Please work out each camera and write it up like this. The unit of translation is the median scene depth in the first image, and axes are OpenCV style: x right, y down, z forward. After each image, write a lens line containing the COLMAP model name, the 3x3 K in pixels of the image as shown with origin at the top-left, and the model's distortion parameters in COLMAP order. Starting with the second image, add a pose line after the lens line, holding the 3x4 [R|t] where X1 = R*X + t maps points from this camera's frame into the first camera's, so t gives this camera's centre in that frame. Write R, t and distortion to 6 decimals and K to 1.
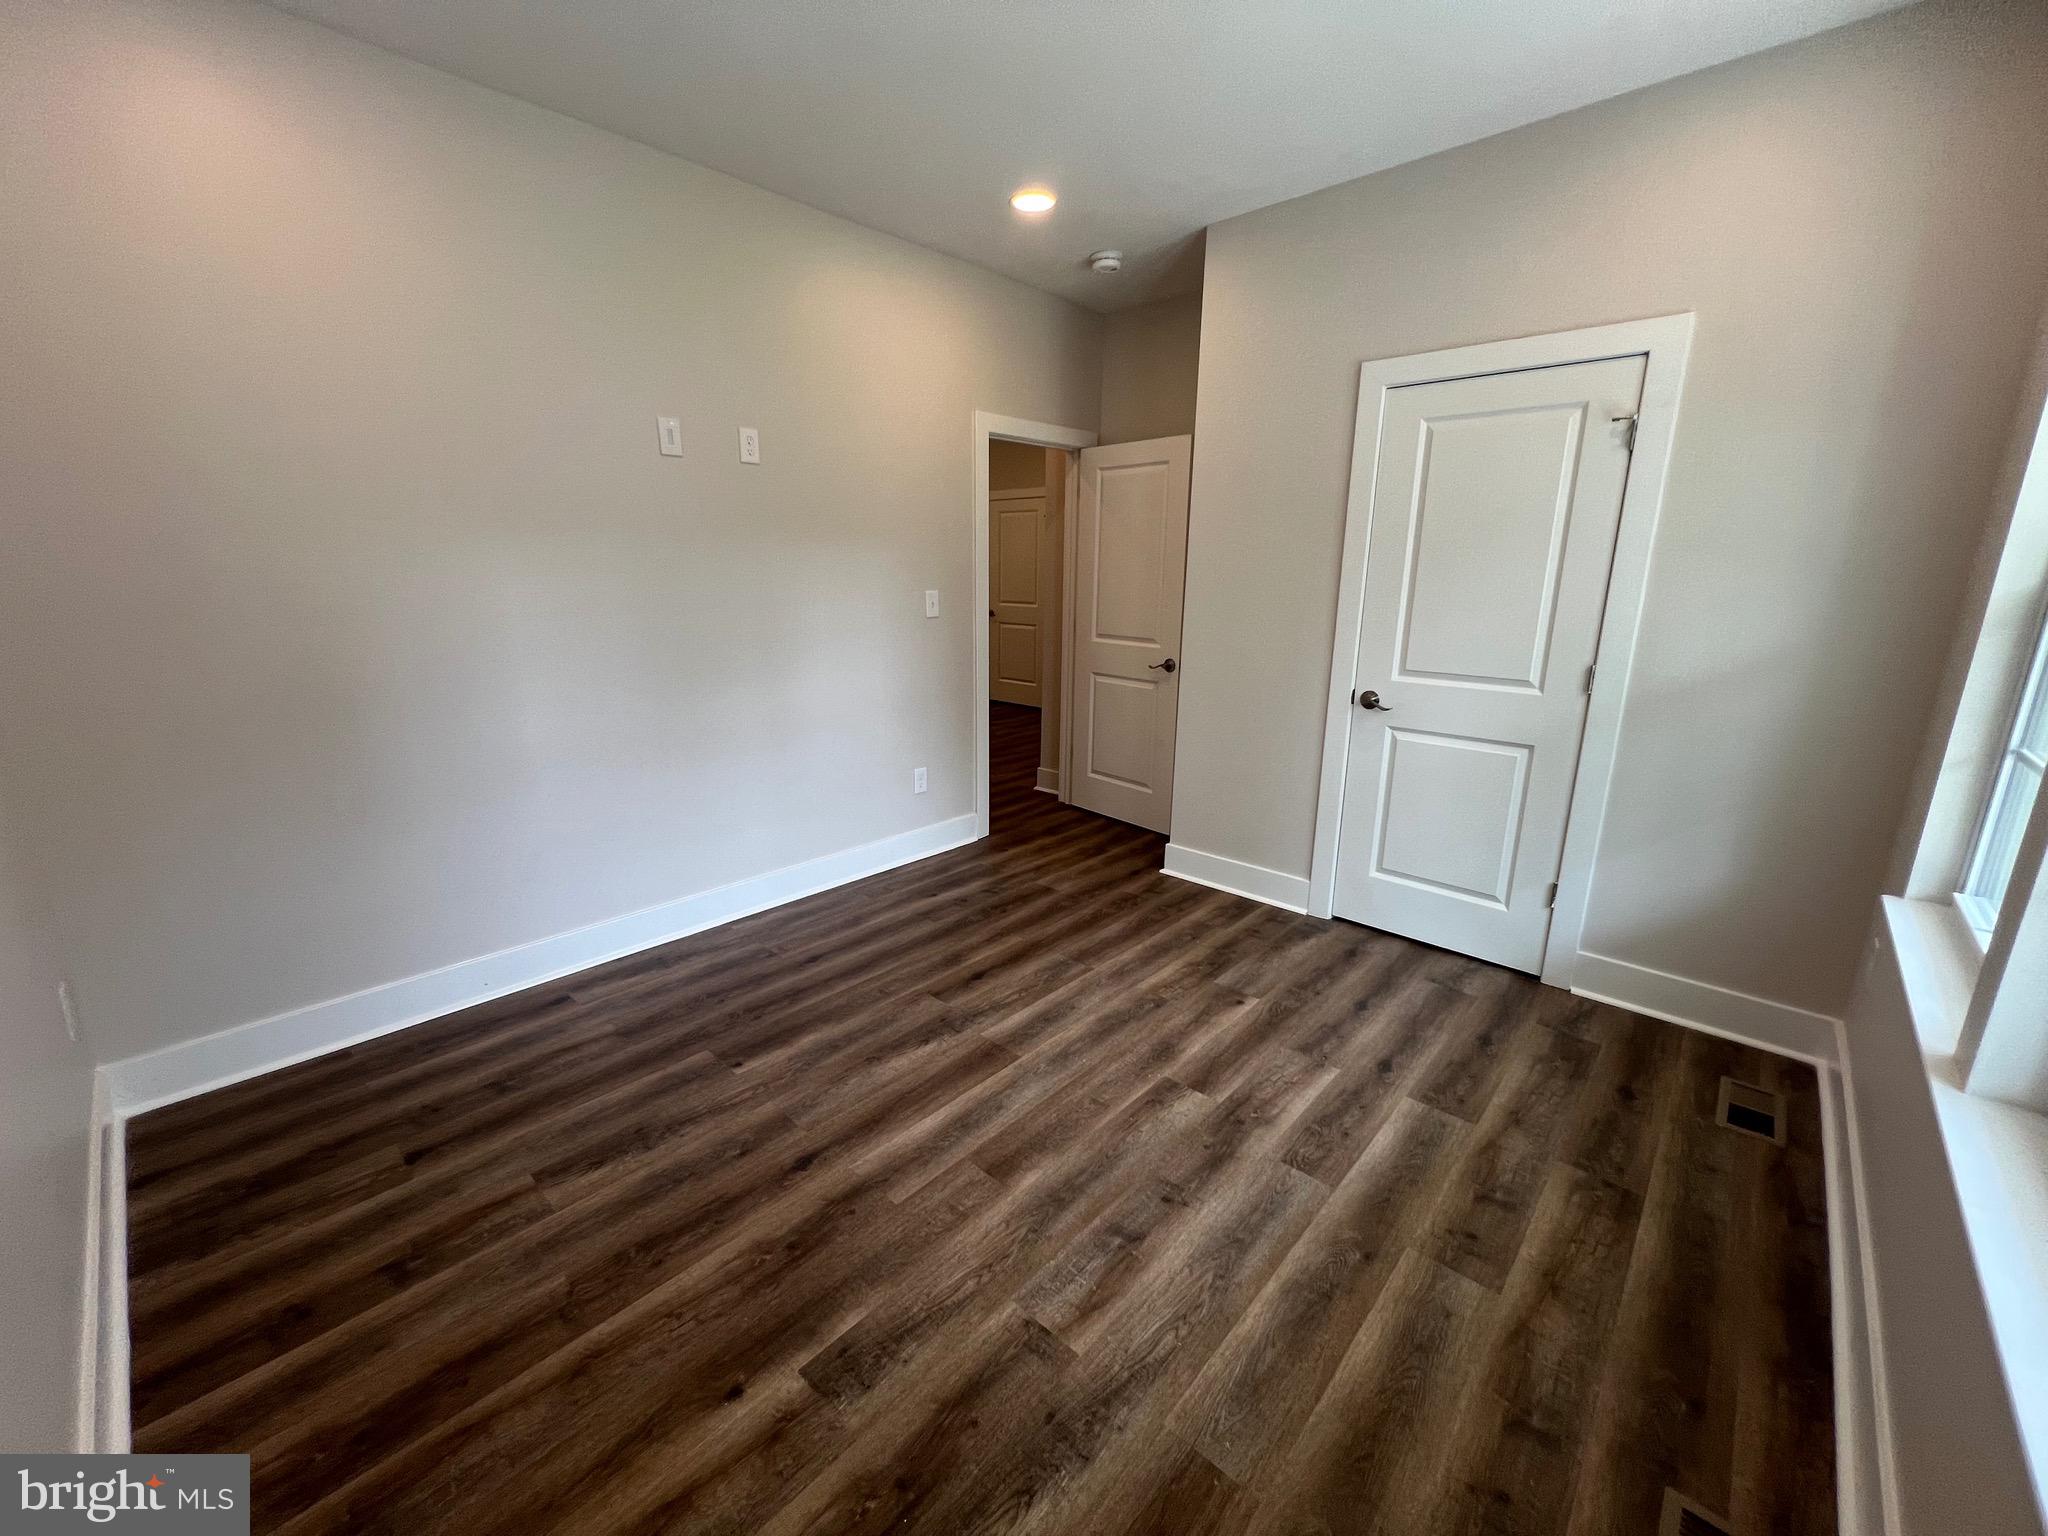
lens RADIAL K [[820.7, 0, 1019.4], [0, 820.7, 764.1], [0, 0, 1]] dist [-0.002736, 0.001245]
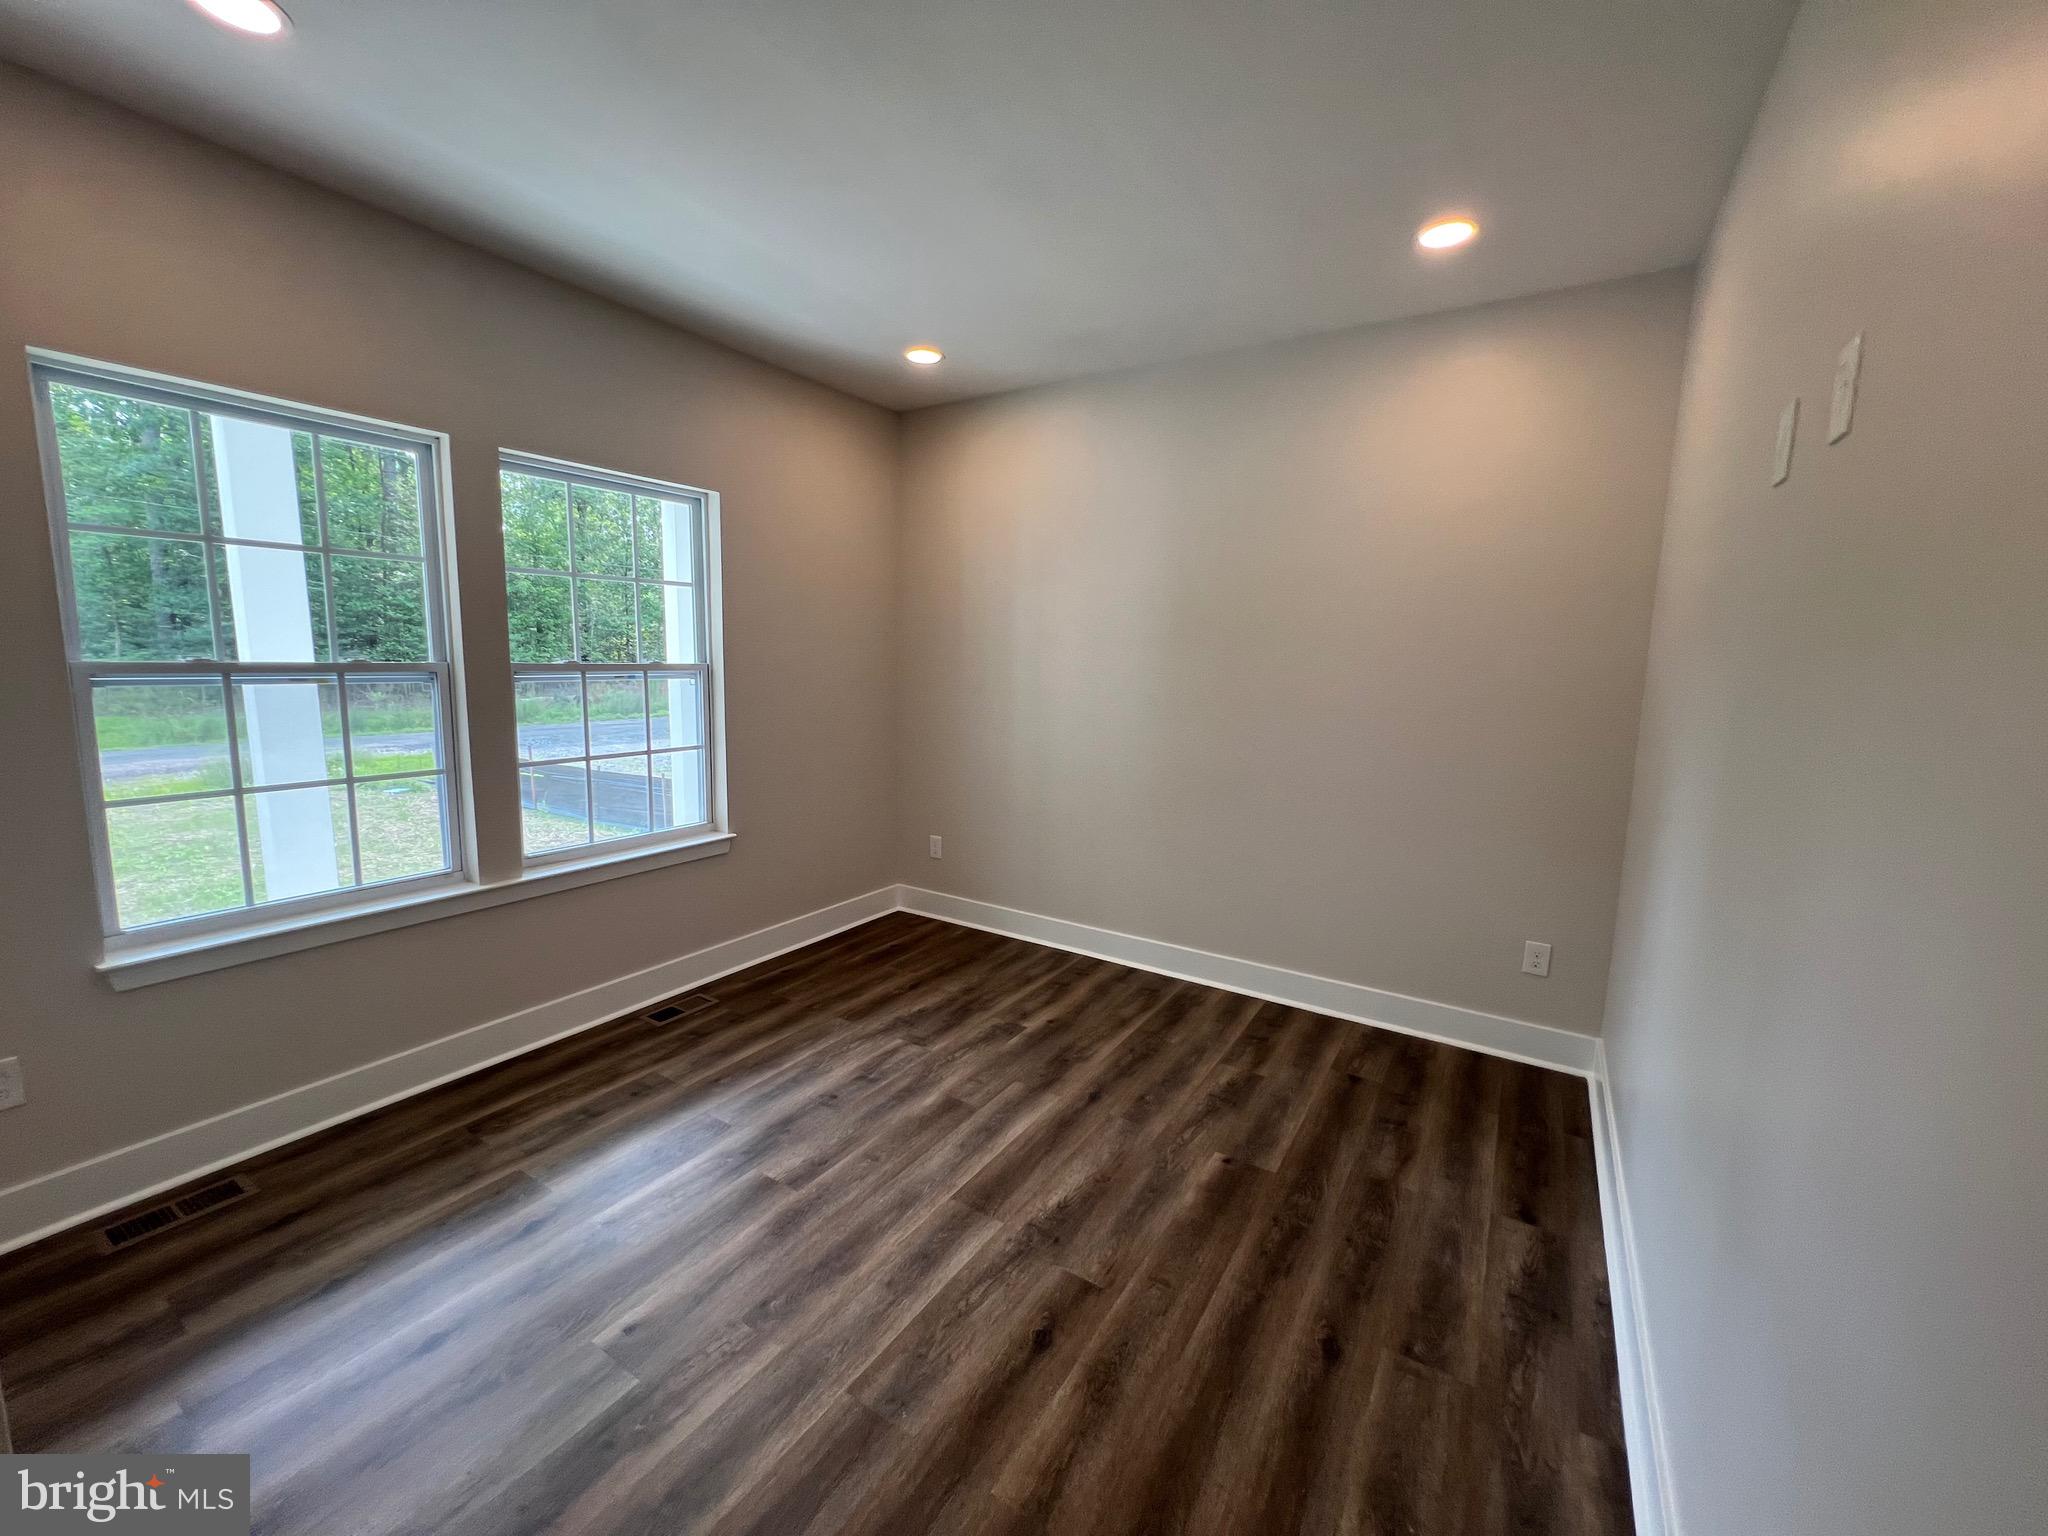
lens RADIAL K [[820.7, 0, 1019.8], [0, 820.7, 762.3], [0, 0, 1]] dist [-0.007046, 0.000166]
pose [[-0.983020, -0.004935, -0.183434, 0.103717], [-0.071579, 0.930762, 0.358550, -0.463196], [0.168964, 0.365591, -0.915311, 1.792848]]
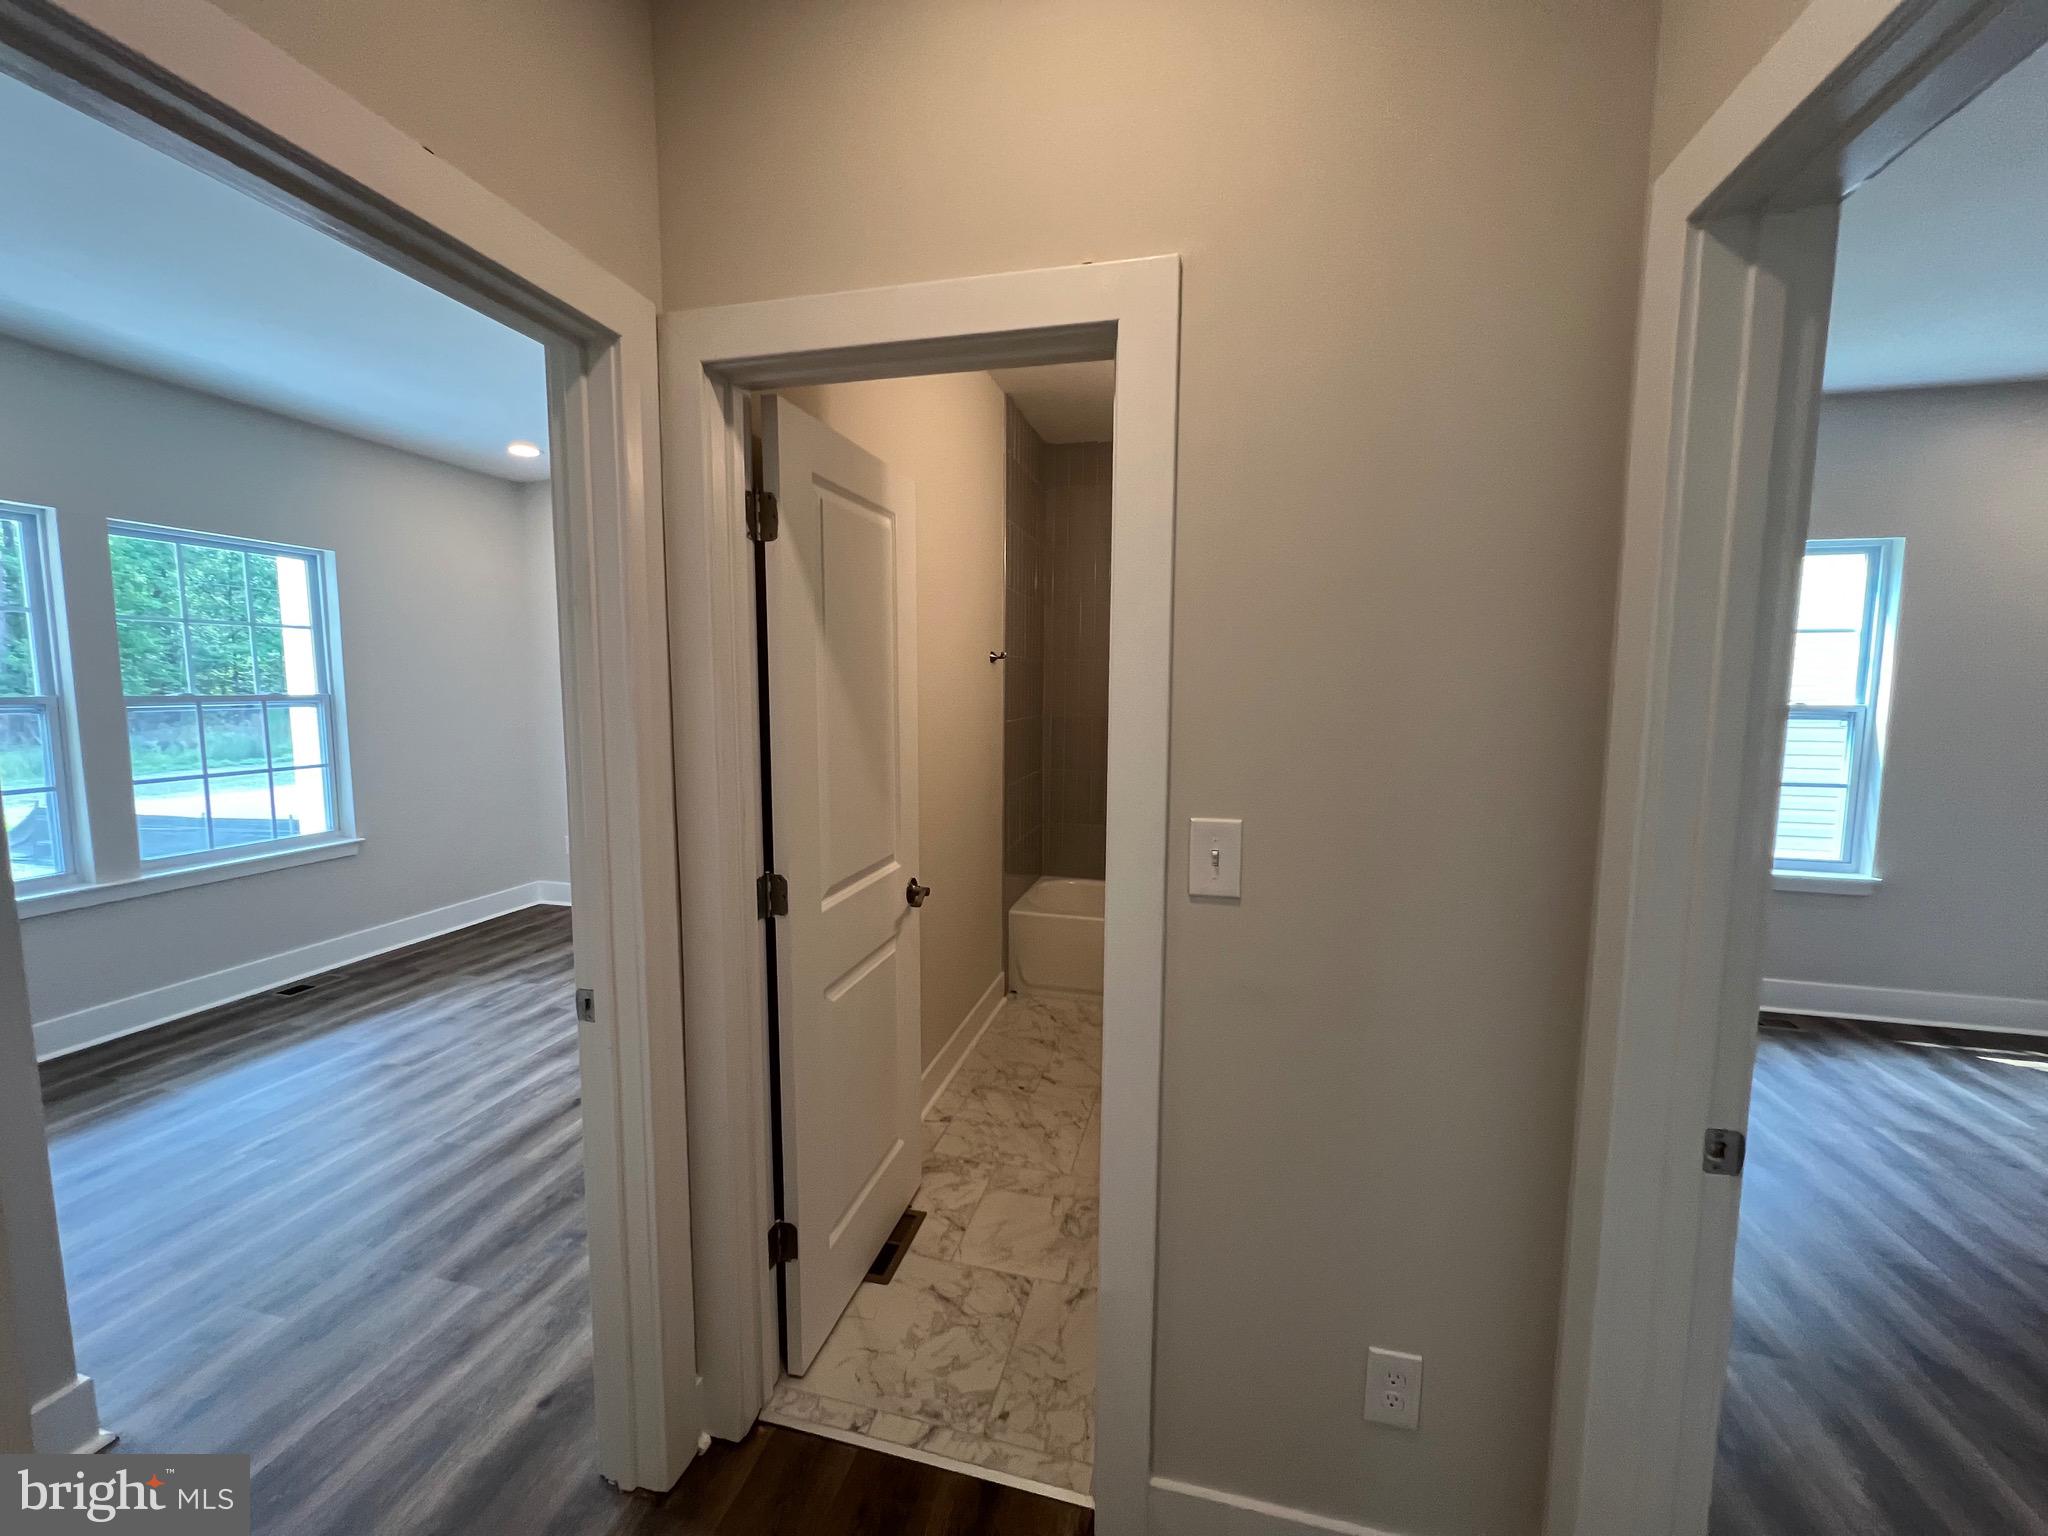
lens RADIAL K [[820.7, 0, 1019.4], [0, 820.7, 764.1], [0, 0, 1]] dist [-0.002736, 0.001245]
pose [[-0.877160, 0.032501, -0.479097, -0.070642], [-0.128191, 0.945651, 0.298850, -0.637654], [0.462772, 0.323555, -0.825321, 2.485878]]
